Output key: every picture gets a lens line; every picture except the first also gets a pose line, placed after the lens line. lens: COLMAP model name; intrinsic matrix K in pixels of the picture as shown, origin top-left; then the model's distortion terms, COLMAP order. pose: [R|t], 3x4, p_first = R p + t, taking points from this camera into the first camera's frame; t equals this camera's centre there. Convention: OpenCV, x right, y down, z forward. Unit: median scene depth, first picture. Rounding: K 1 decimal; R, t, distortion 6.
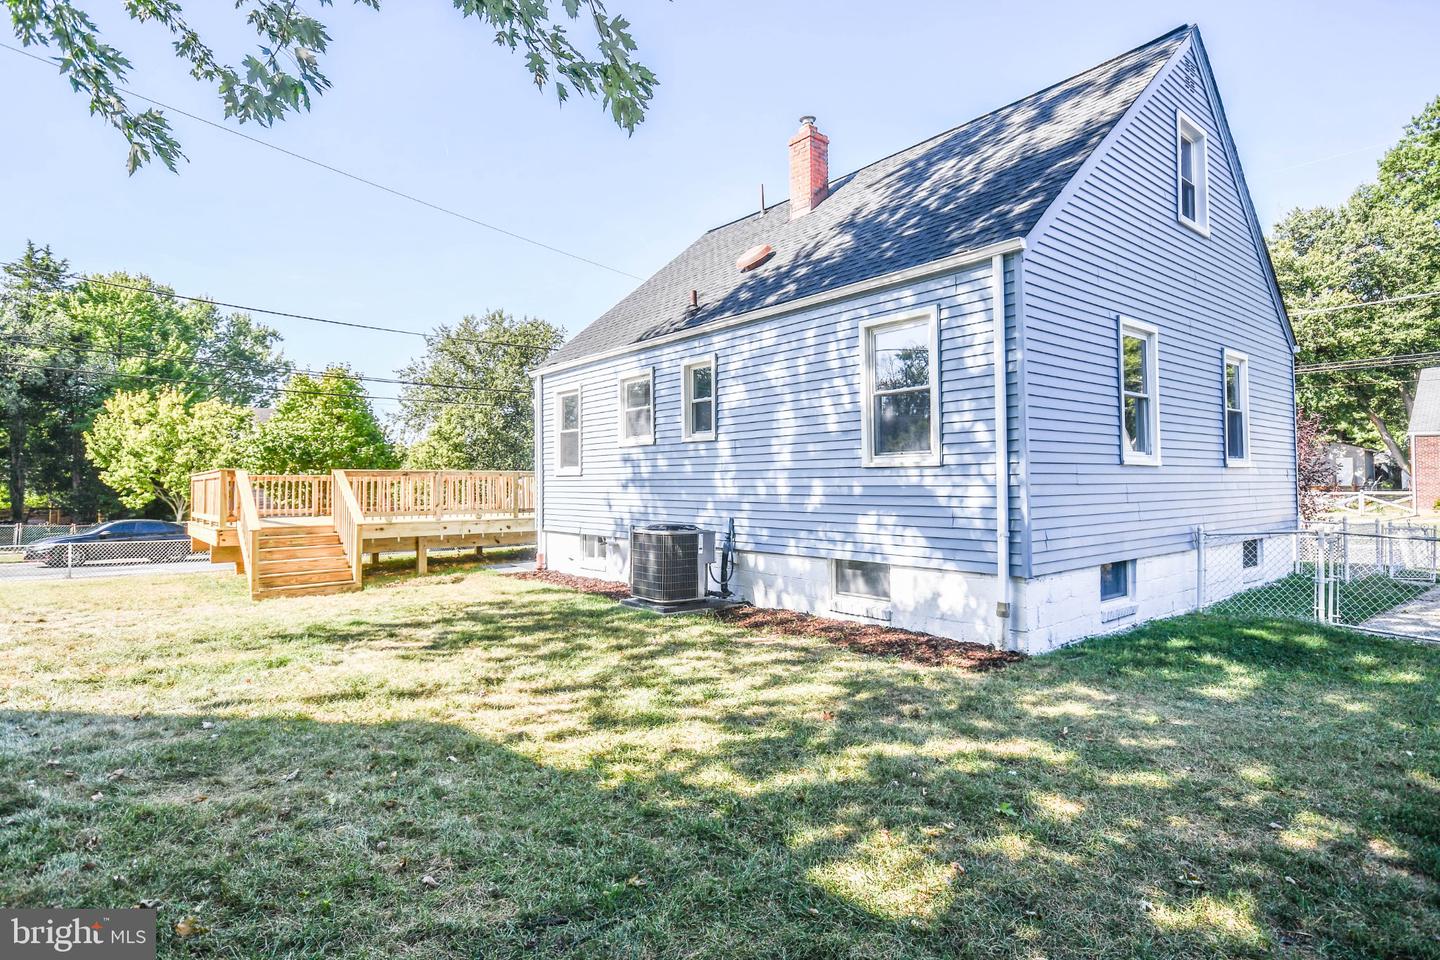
lens RADIAL K [[737.3, 0, 715.0], [0, 737.3, 472.3], [0, 0, 1]] dist [0.012979, -0.003733]
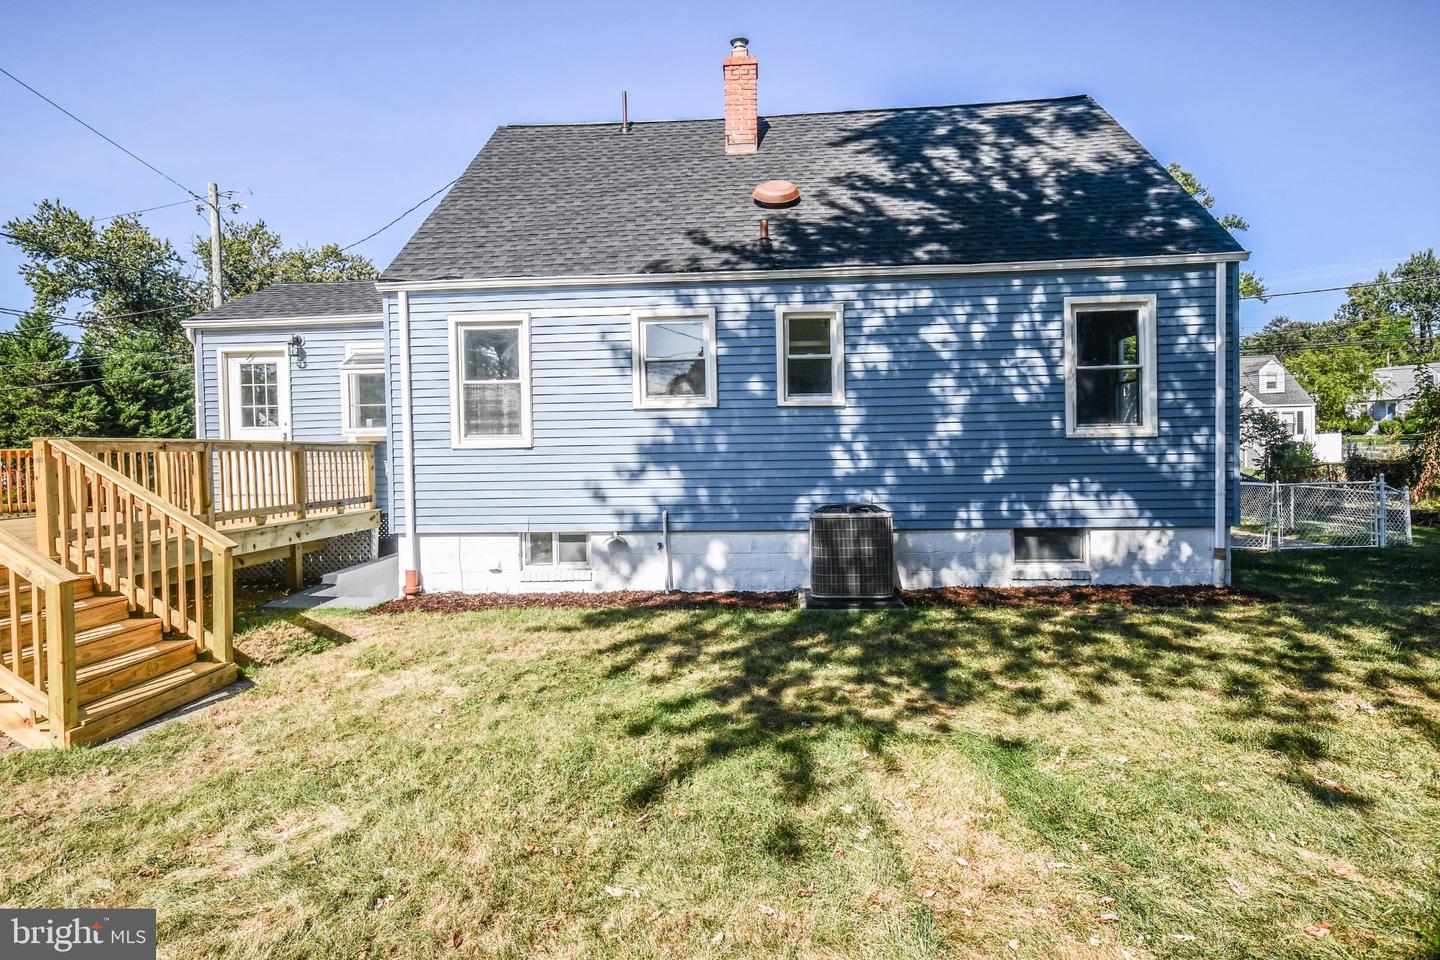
lens RADIAL K [[790.8, 0, 717.4], [0, 790.8, 477.5], [0, 0, 1]] dist [0.005638, 0.006193]
pose [[0.690380, -0.029178, 0.722859, -0.983808], [0.001258, 0.999233, 0.039133, 0.004933], [-0.723446, -0.026107, 0.689887, 0.594943]]
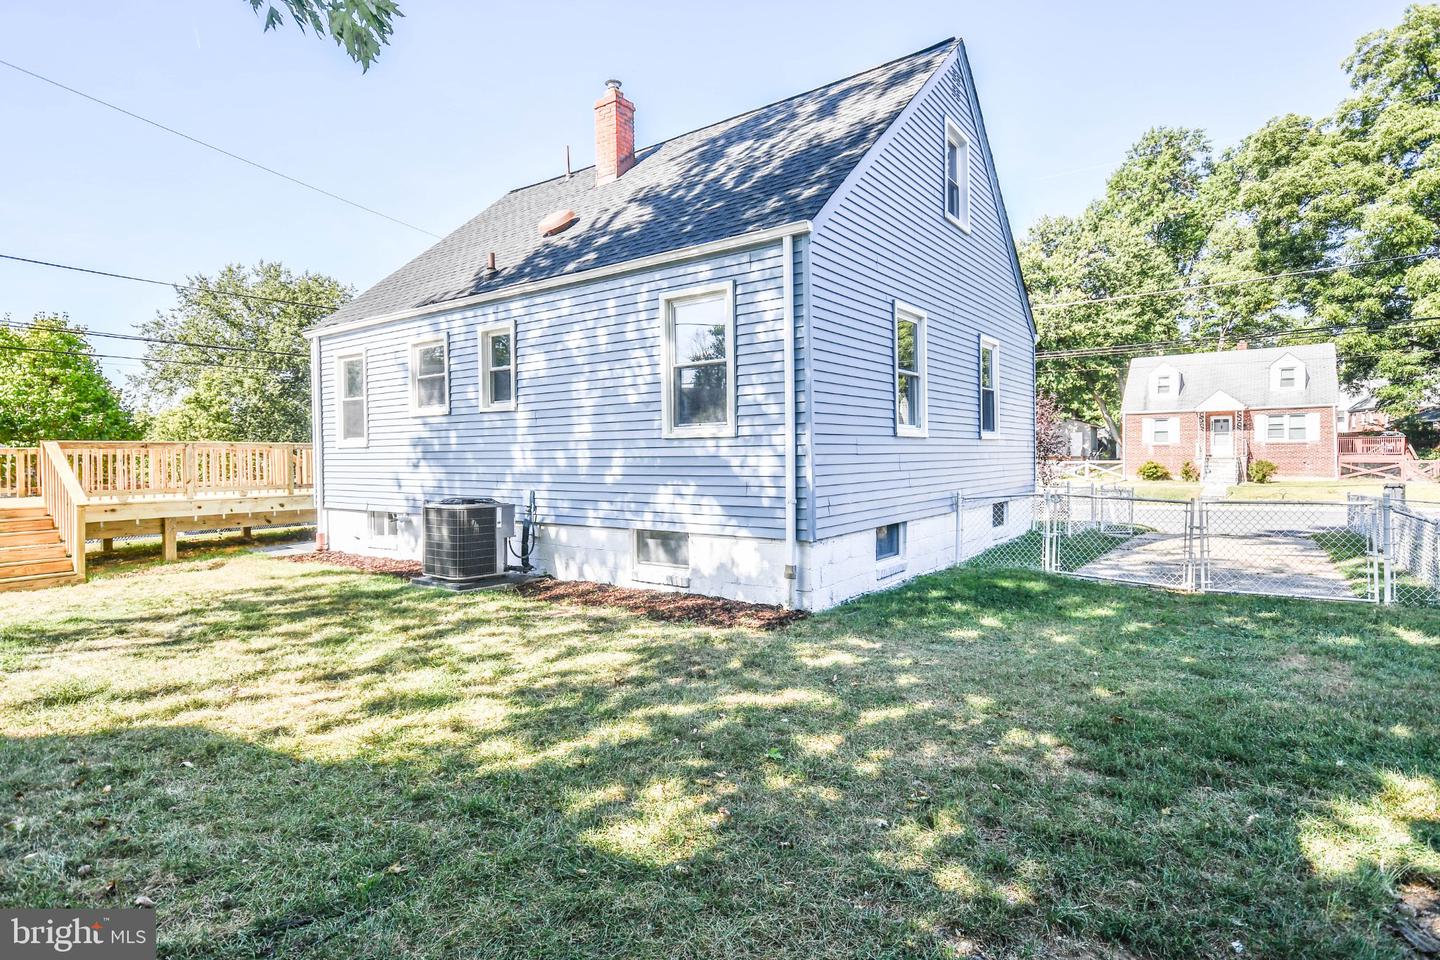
lens RADIAL K [[737.3, 0, 715.4], [0, 737.3, 472.2], [0, 0, 1]] dist [0.012979, -0.003733]
pose [[0.969309, -0.009676, 0.245654, 0.021414], [0.000633, 0.999320, 0.036865, 0.002313], [-0.245843, -0.035578, 0.968656, -0.003378]]
